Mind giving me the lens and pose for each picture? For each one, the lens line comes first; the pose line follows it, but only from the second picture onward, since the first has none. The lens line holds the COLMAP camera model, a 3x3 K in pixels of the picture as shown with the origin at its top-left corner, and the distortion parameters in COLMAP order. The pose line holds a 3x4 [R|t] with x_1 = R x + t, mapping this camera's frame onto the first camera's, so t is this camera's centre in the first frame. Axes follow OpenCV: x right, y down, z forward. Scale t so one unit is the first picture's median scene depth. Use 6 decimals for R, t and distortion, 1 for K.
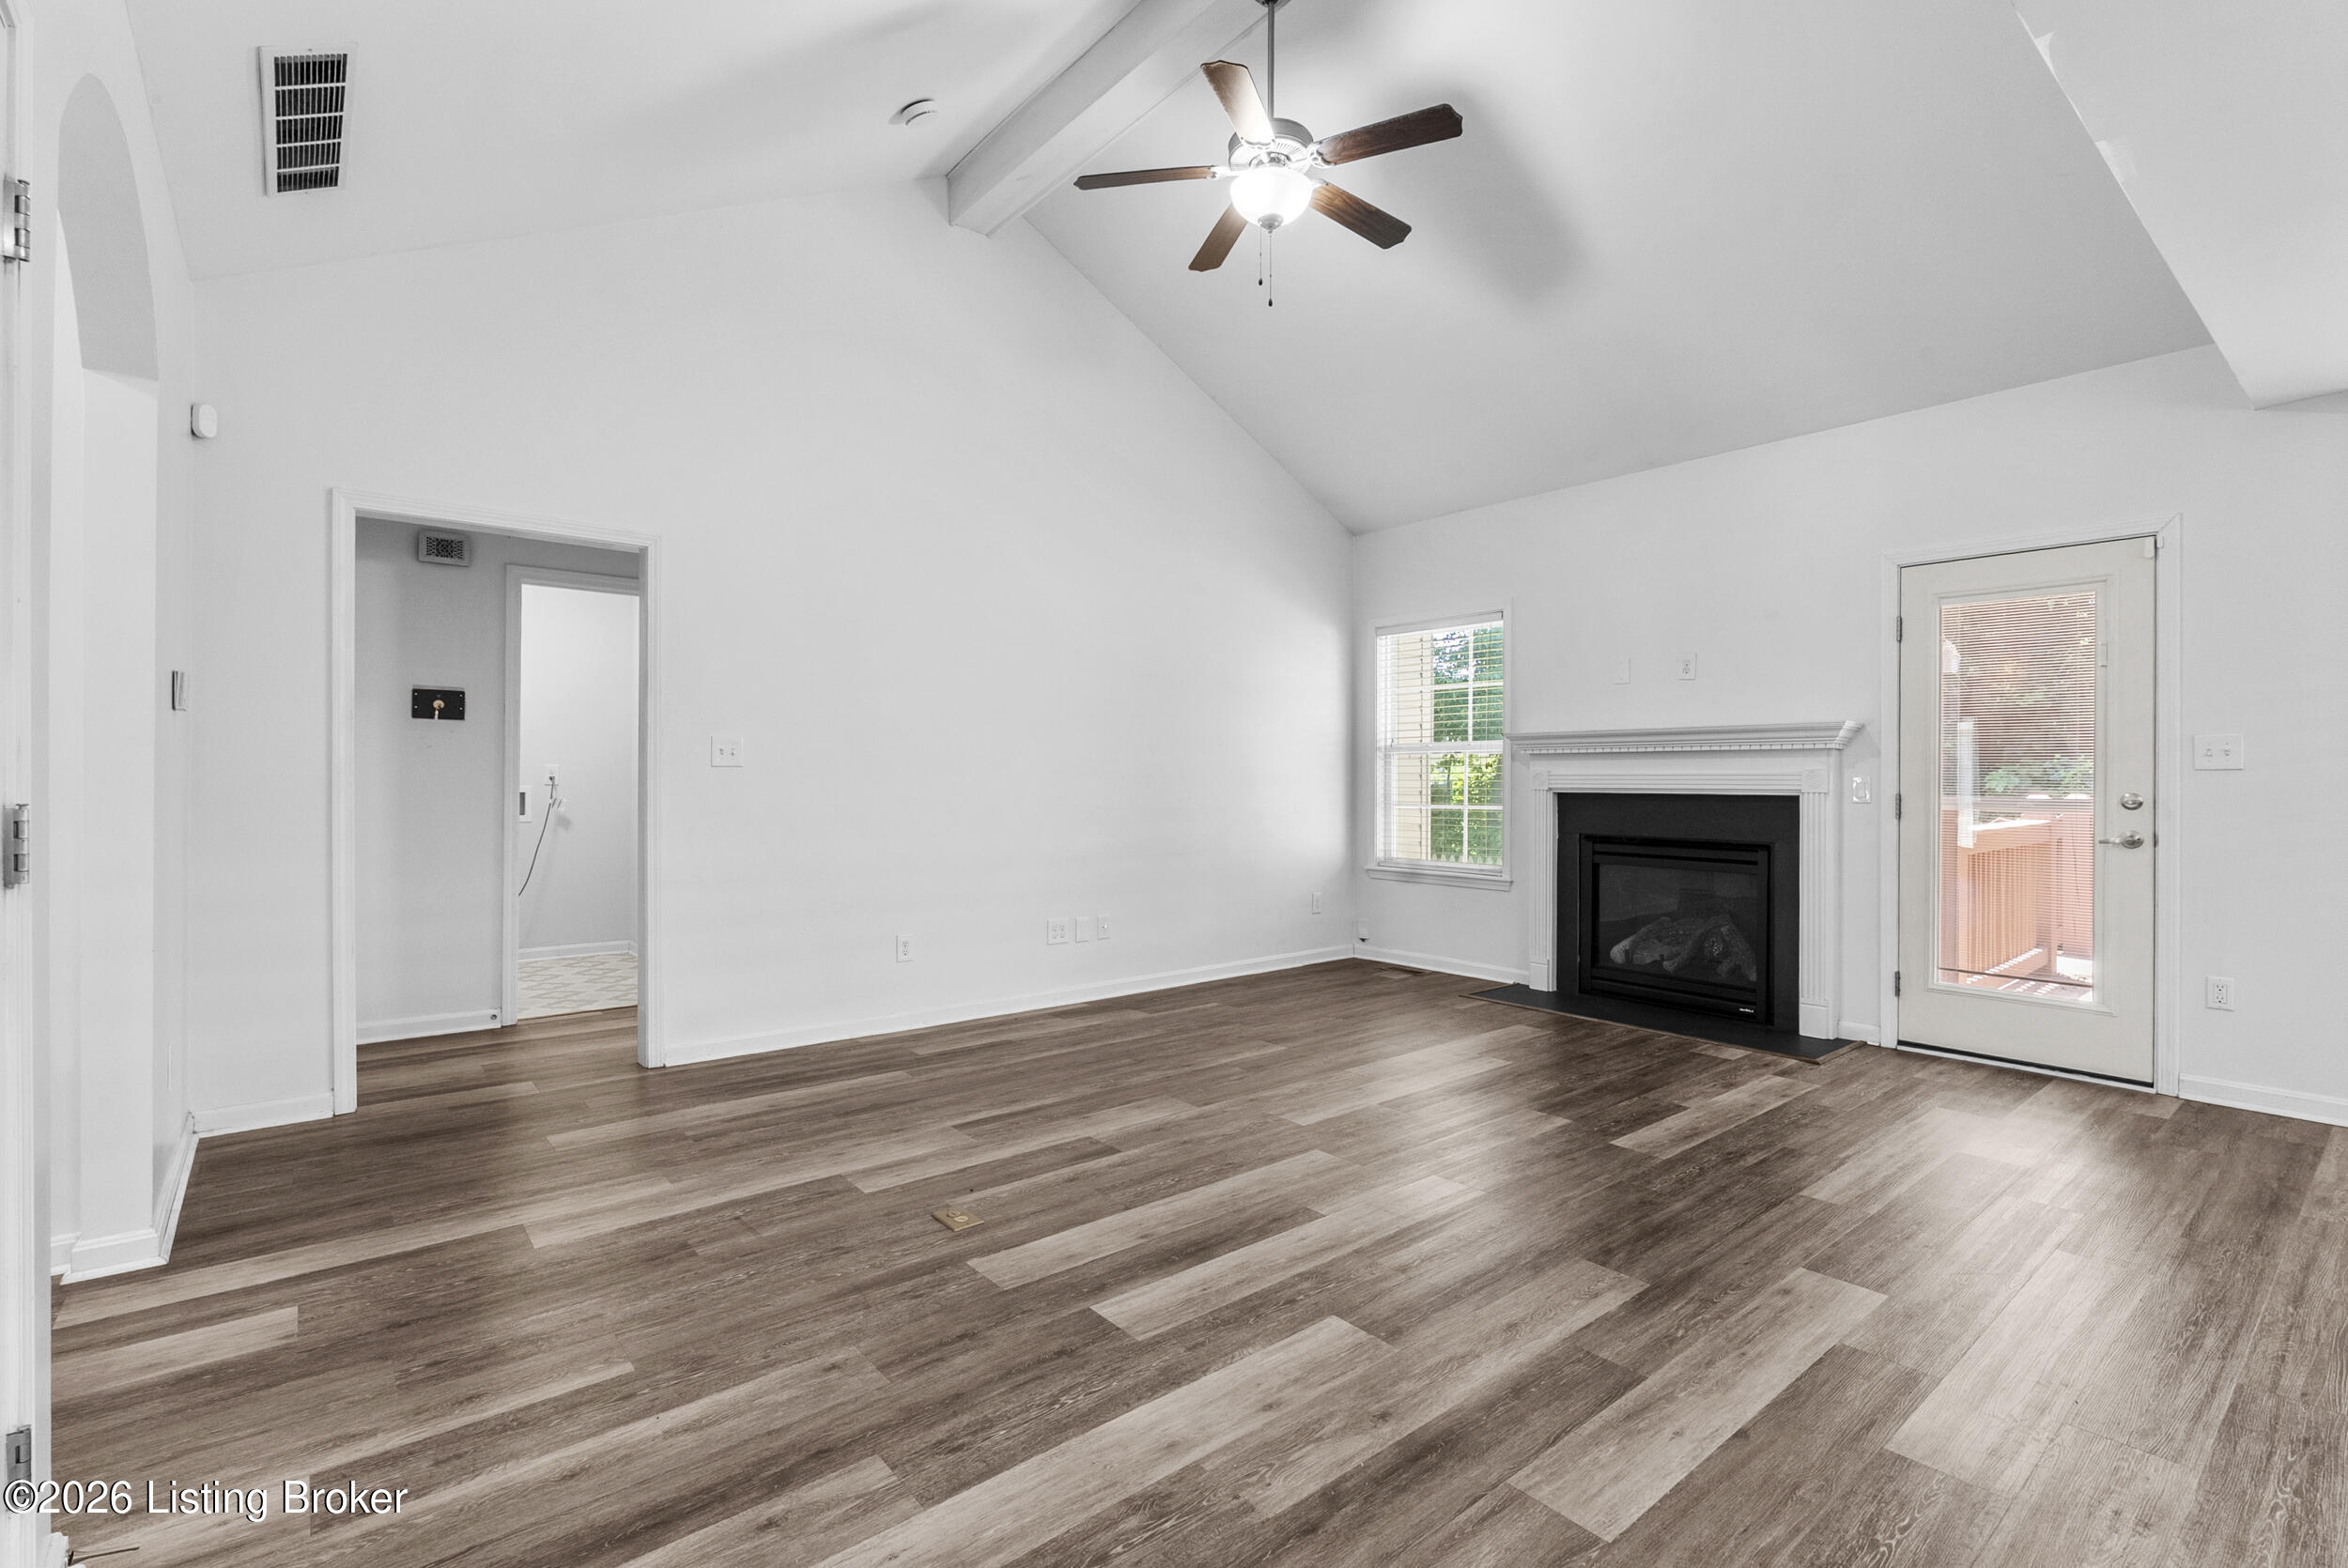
lens RADIAL K [[1064.1, 0, 1177.5], [0, 1064.1, 780.4], [0, 0, 1]] dist [0.001499, -0.000242]
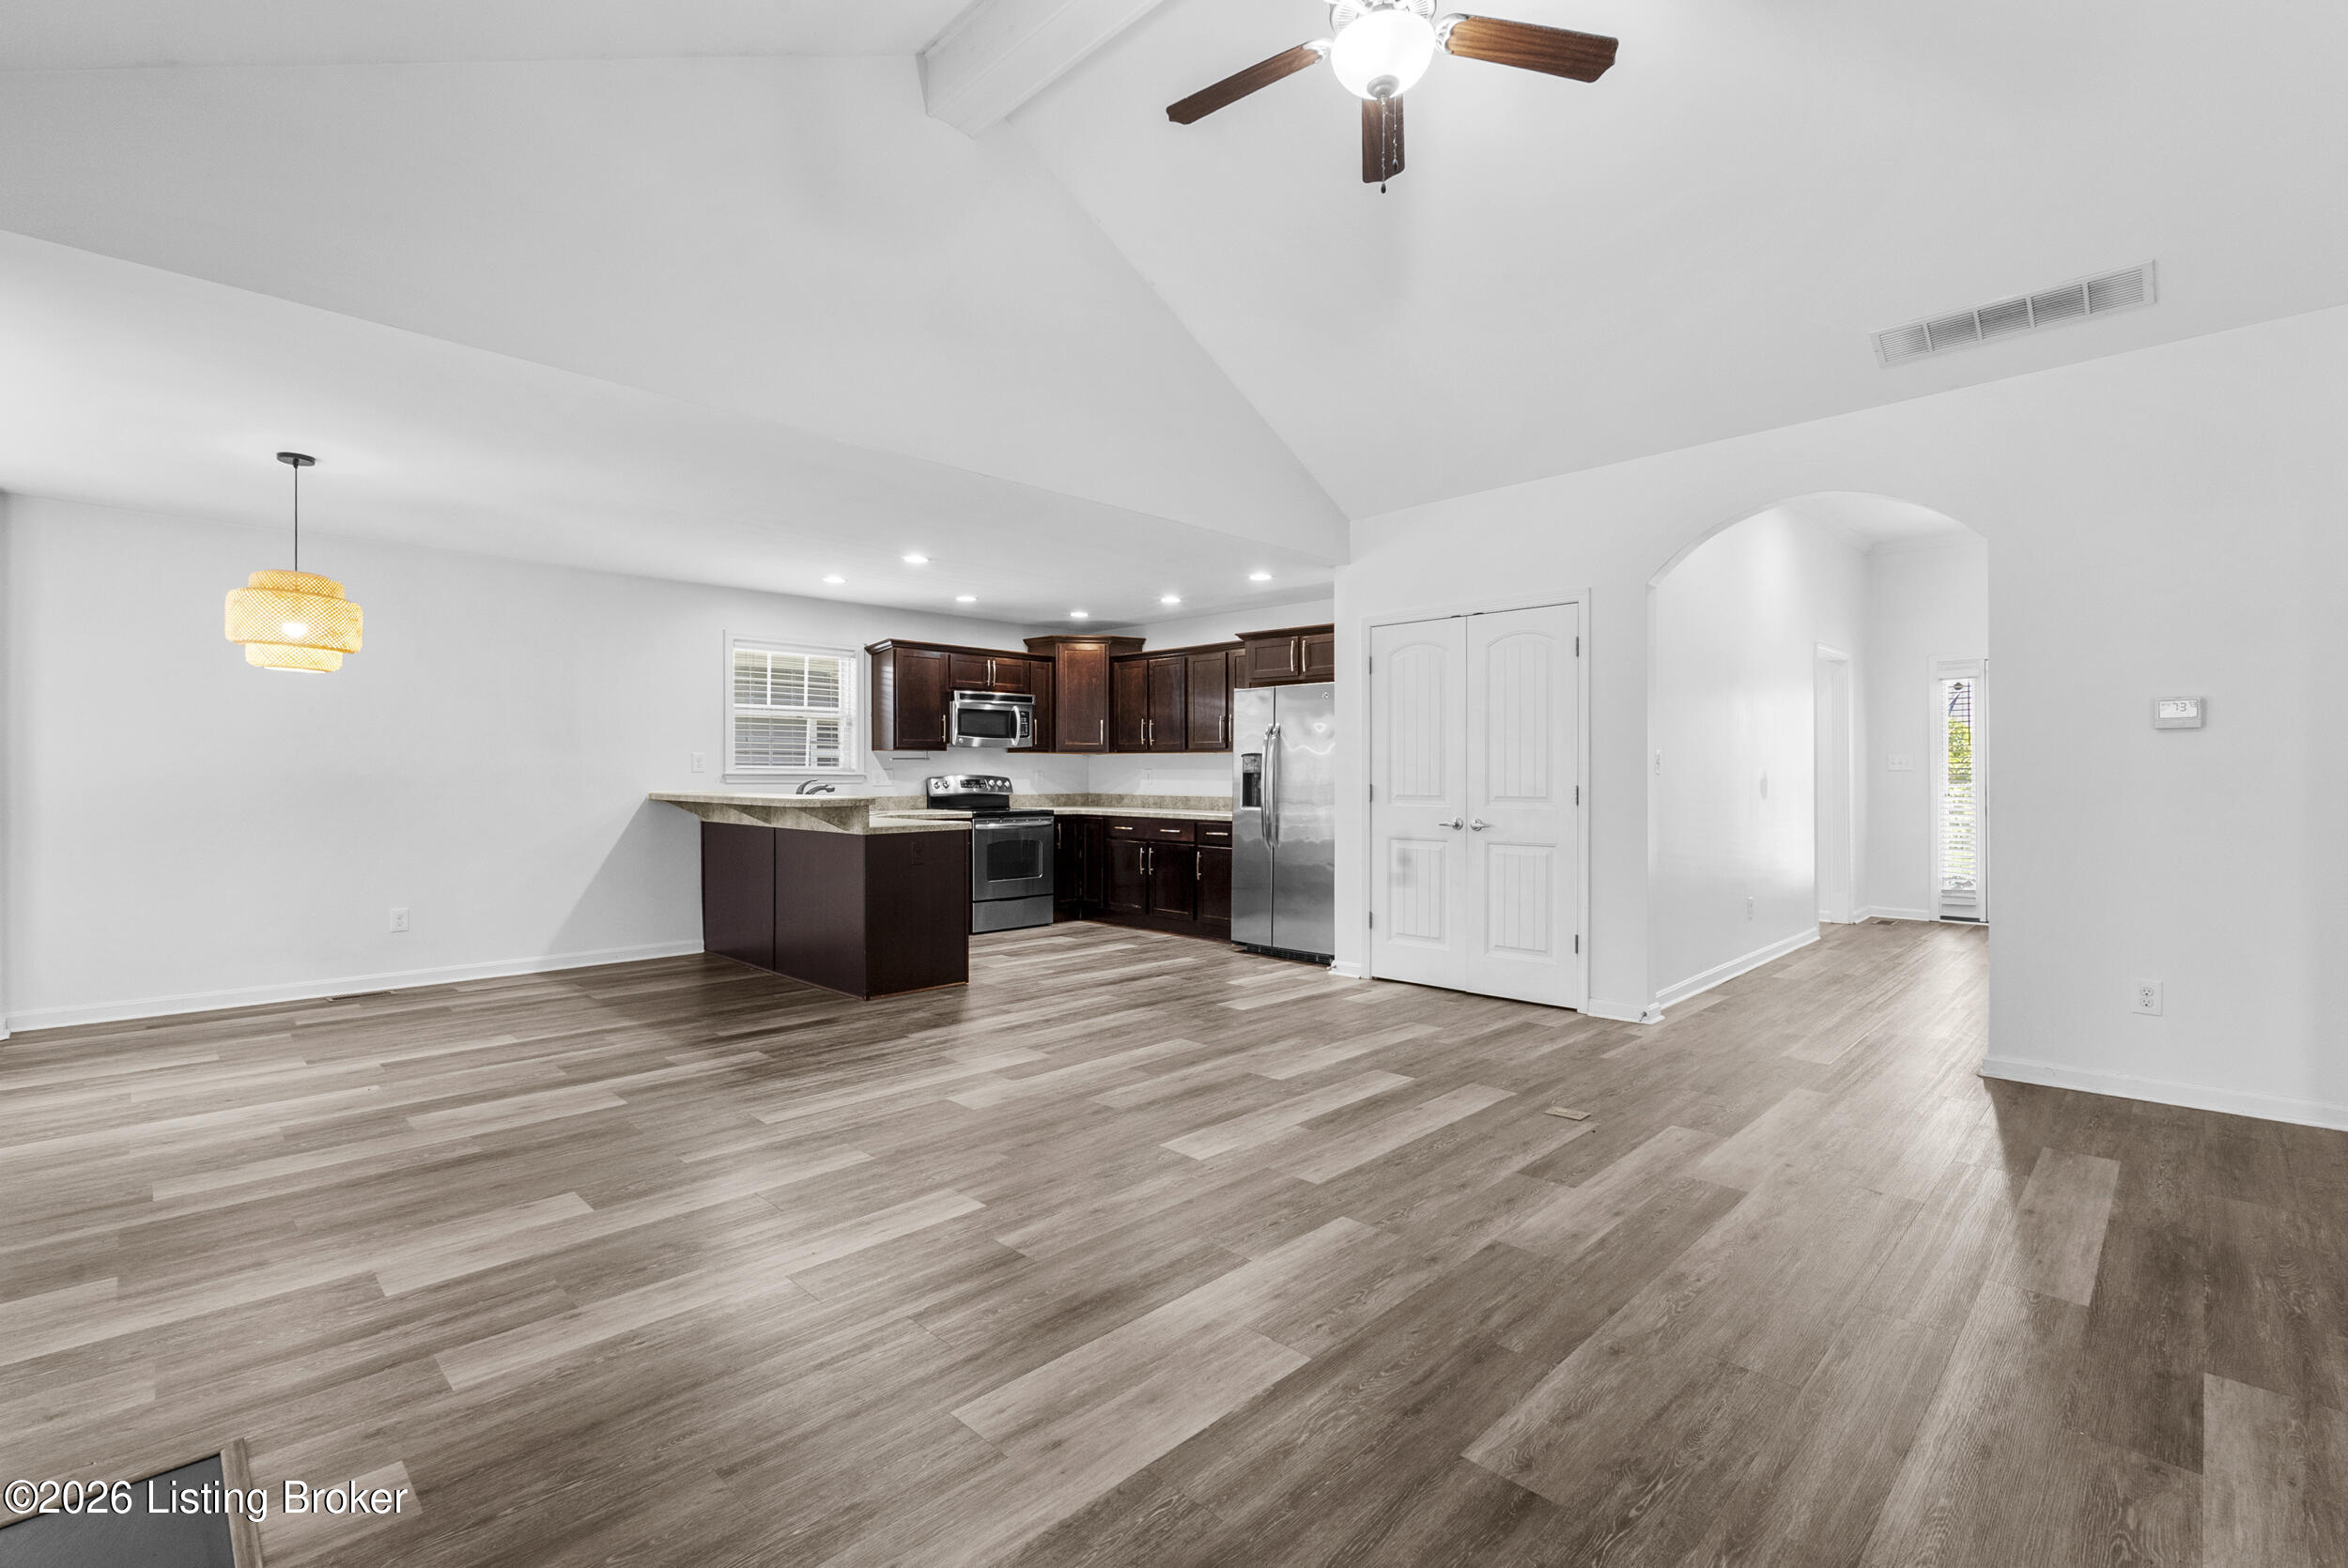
lens RADIAL K [[1064.1, 0, 1160.8], [0, 1064.1, 782.5], [0, 0, 1]] dist [0.001499, -0.000242]
pose [[-0.995814, 0.000934, -0.091403, 0.235044], [0.000249, 0.999972, 0.007511, -0.004928], [0.091407, 0.007457, -0.995786, 1.270733]]
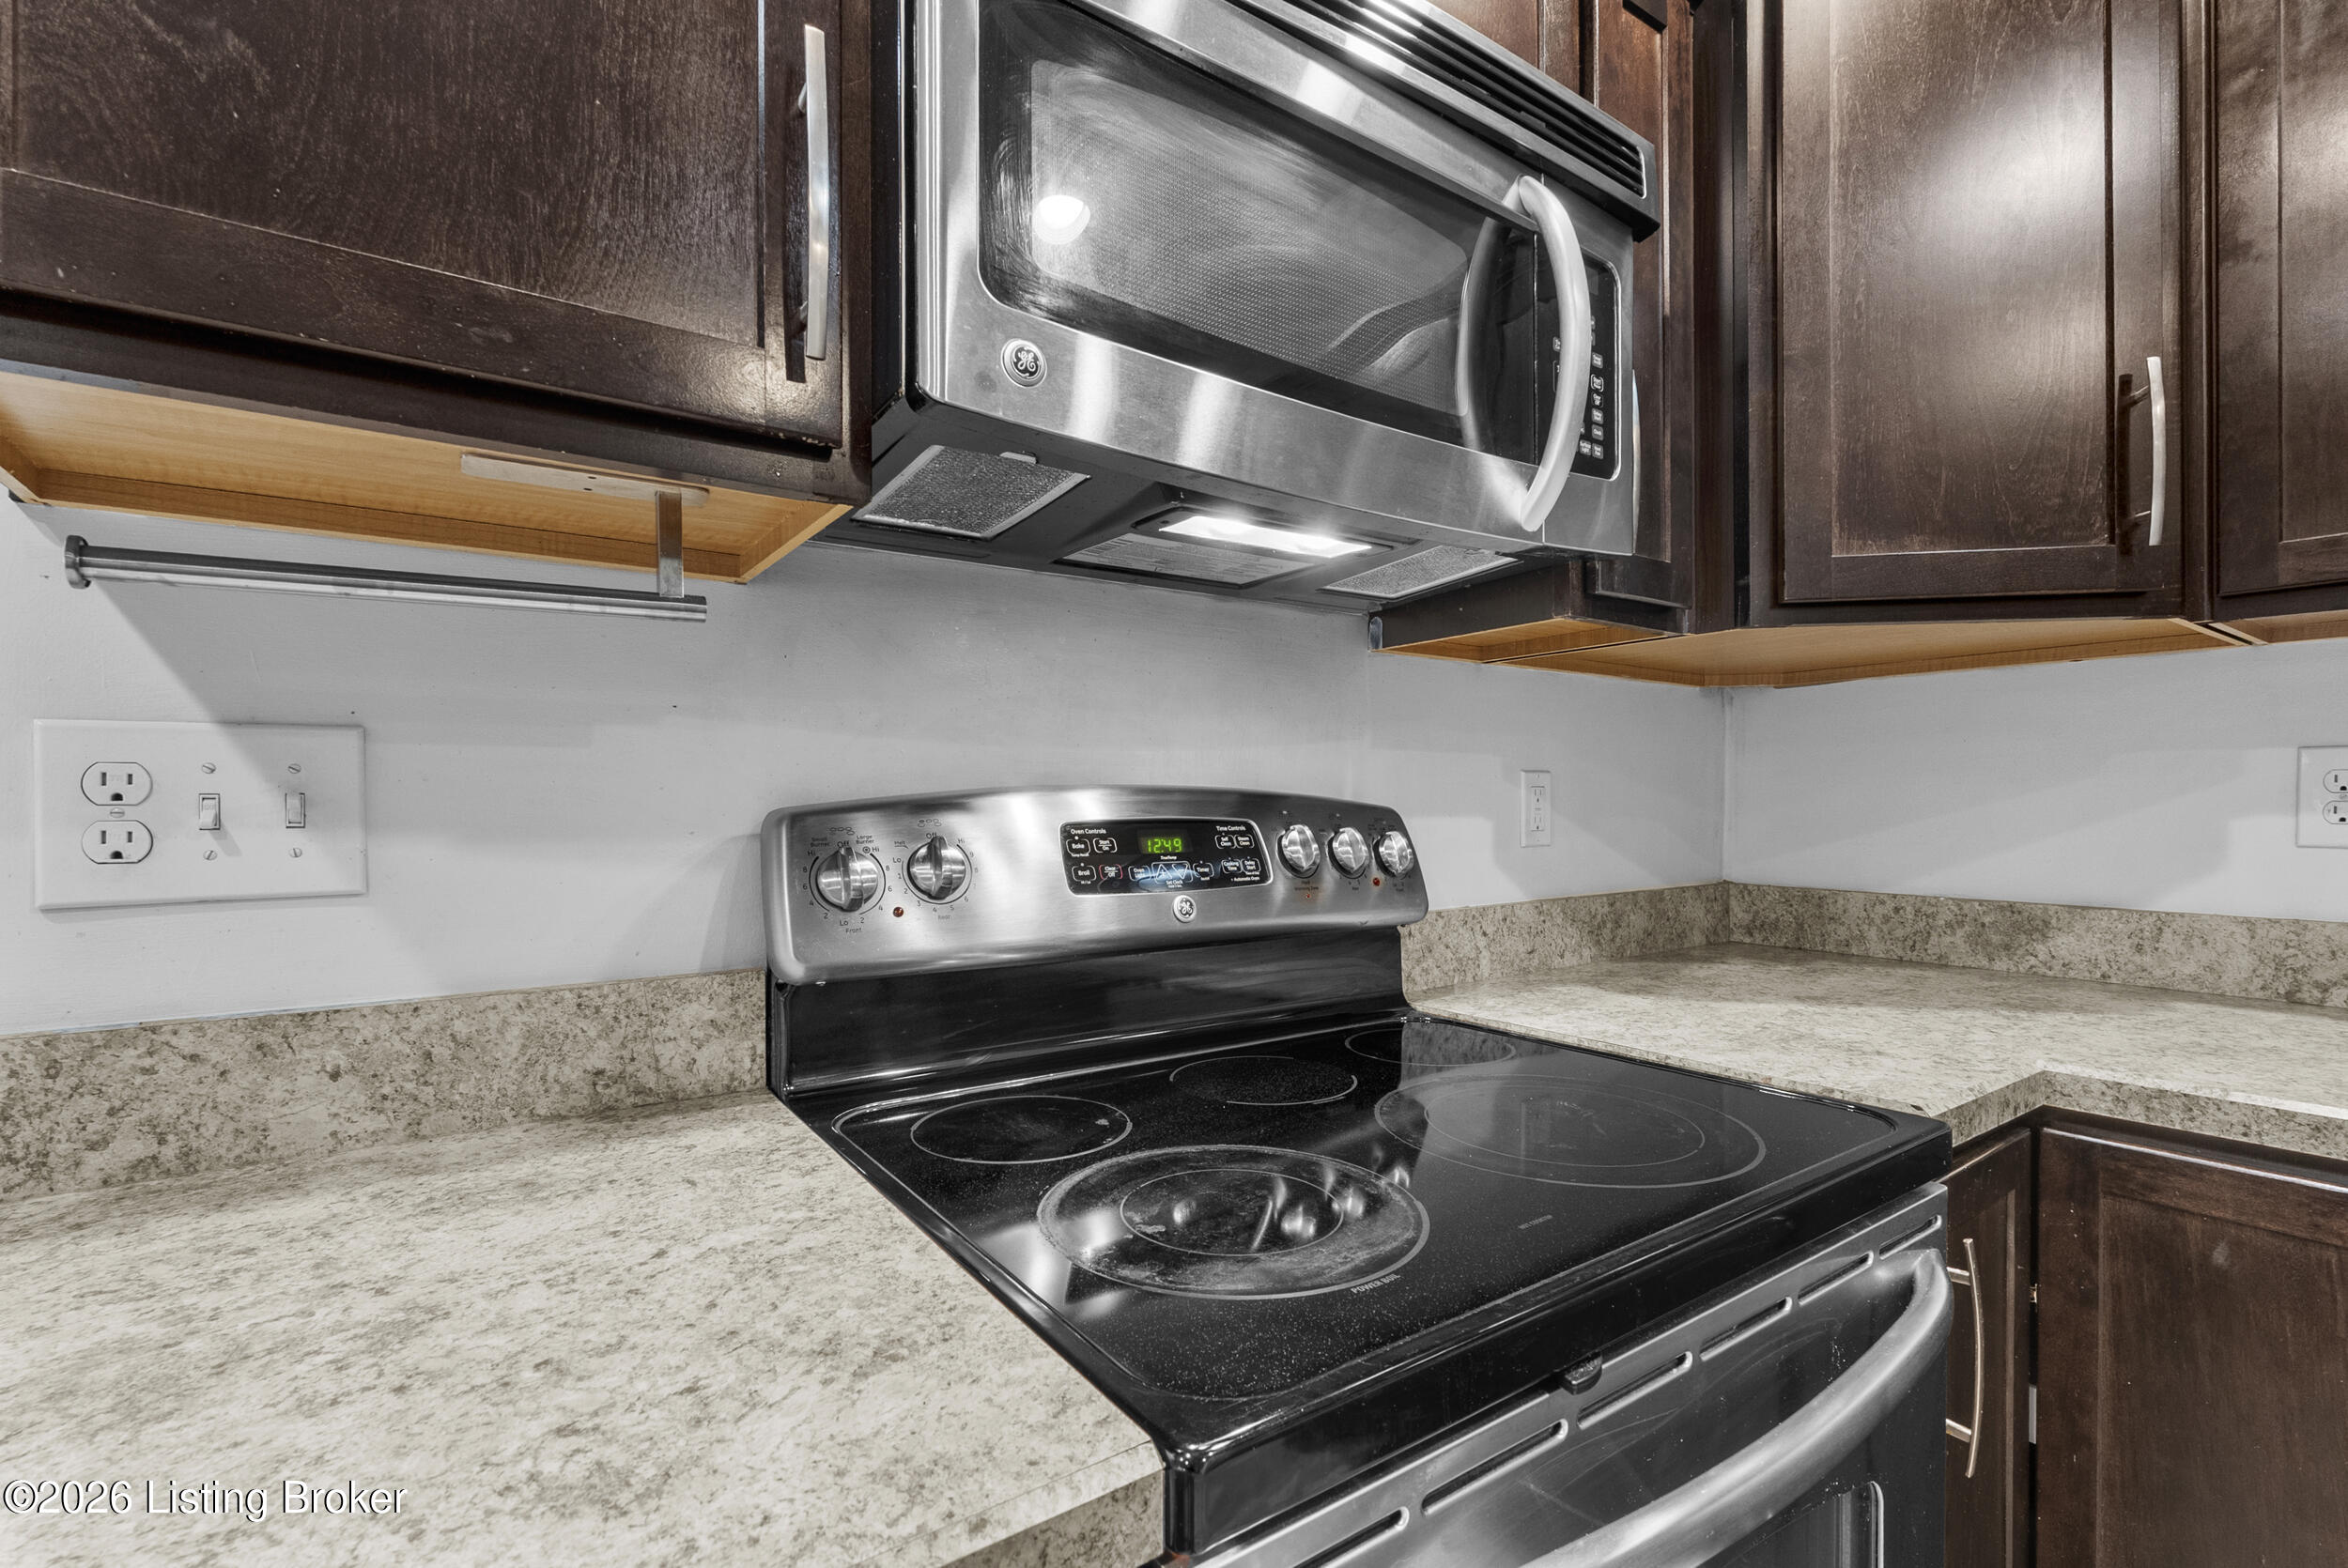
lens RADIAL K [[1064.1, 0, 1170.1], [0, 1064.1, 797.0], [0, 0, 1]] dist [0.001499, -0.000242]
pose [[-0.996435, 0.001196, 0.084355, 0.357091], [0.001086, 0.999998, -0.001353, -0.002216], [-0.084357, -0.001256, -0.996435, -0.209036]]
